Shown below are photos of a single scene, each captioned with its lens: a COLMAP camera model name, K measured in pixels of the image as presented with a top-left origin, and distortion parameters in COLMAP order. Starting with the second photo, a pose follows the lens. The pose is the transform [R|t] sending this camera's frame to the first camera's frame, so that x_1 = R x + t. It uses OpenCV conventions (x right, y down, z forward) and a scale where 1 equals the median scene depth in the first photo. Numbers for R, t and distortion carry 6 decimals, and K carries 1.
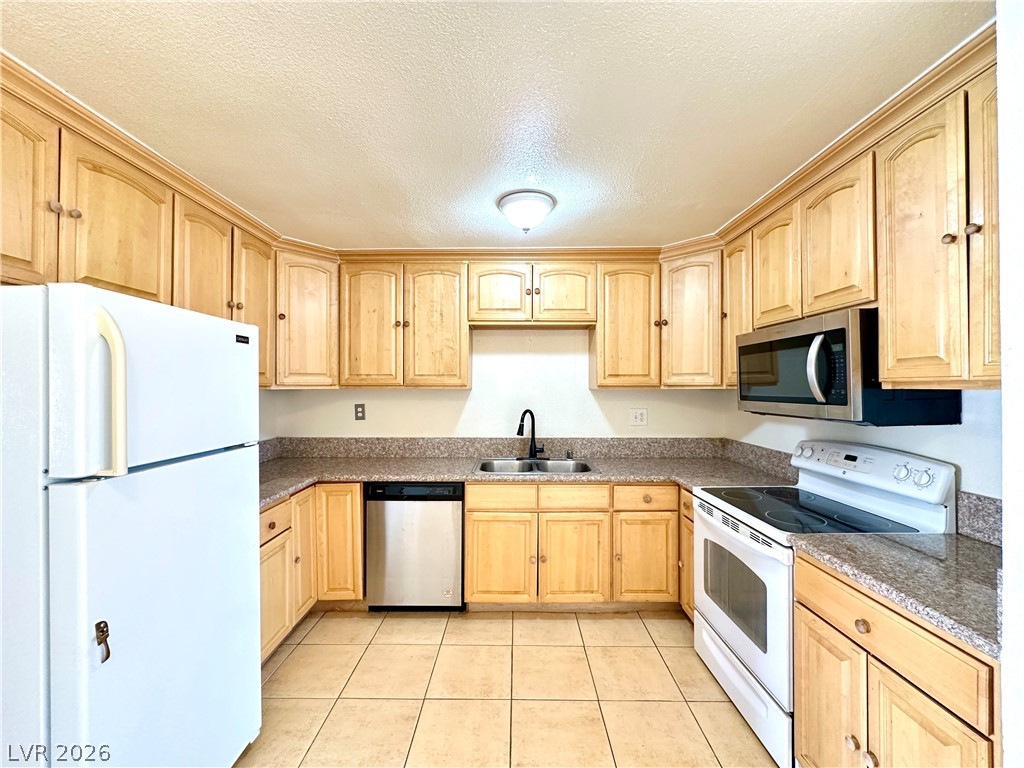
lens RADIAL K [[410.0, 0, 511.2], [0, 410.0, 384.0], [0, 0, 1]] dist [0.001783, -0.000128]
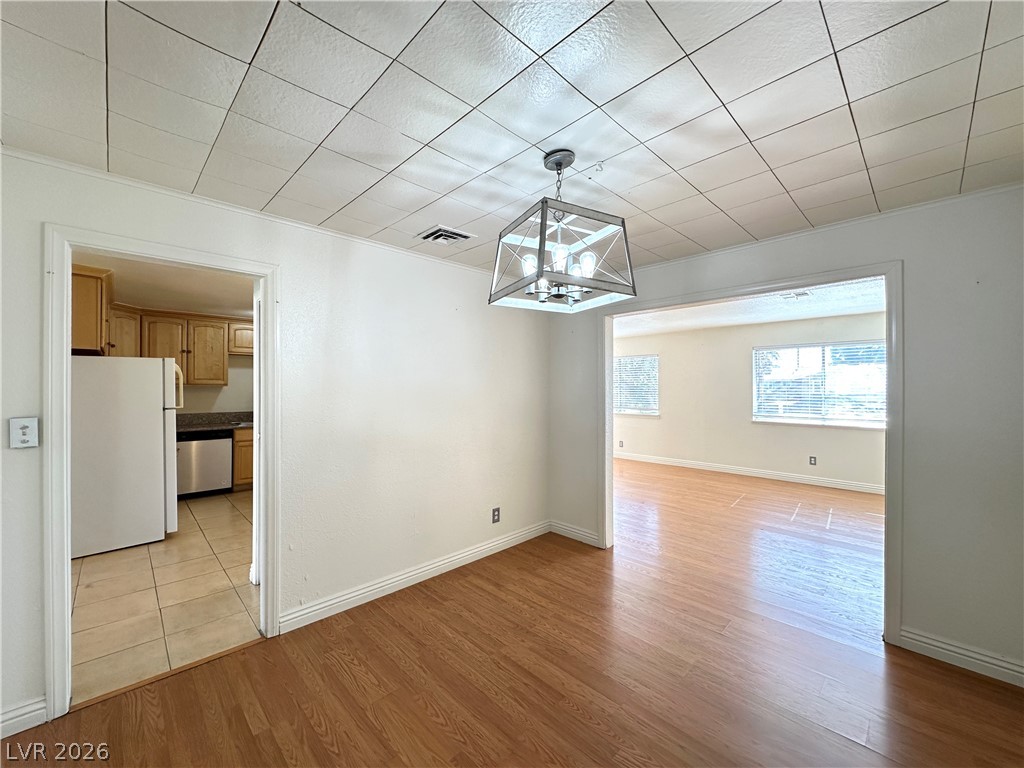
lens RADIAL K [[410.0, 0, 512.2], [0, 410.0, 386.6], [0, 0, 1]] dist [0.001783, -0.000128]
pose [[0.713564, 0.001109, 0.700589, -0.517258], [-0.003825, 0.999990, 0.002312, 0.004410], [-0.700580, -0.004330, 0.713561, -1.393385]]
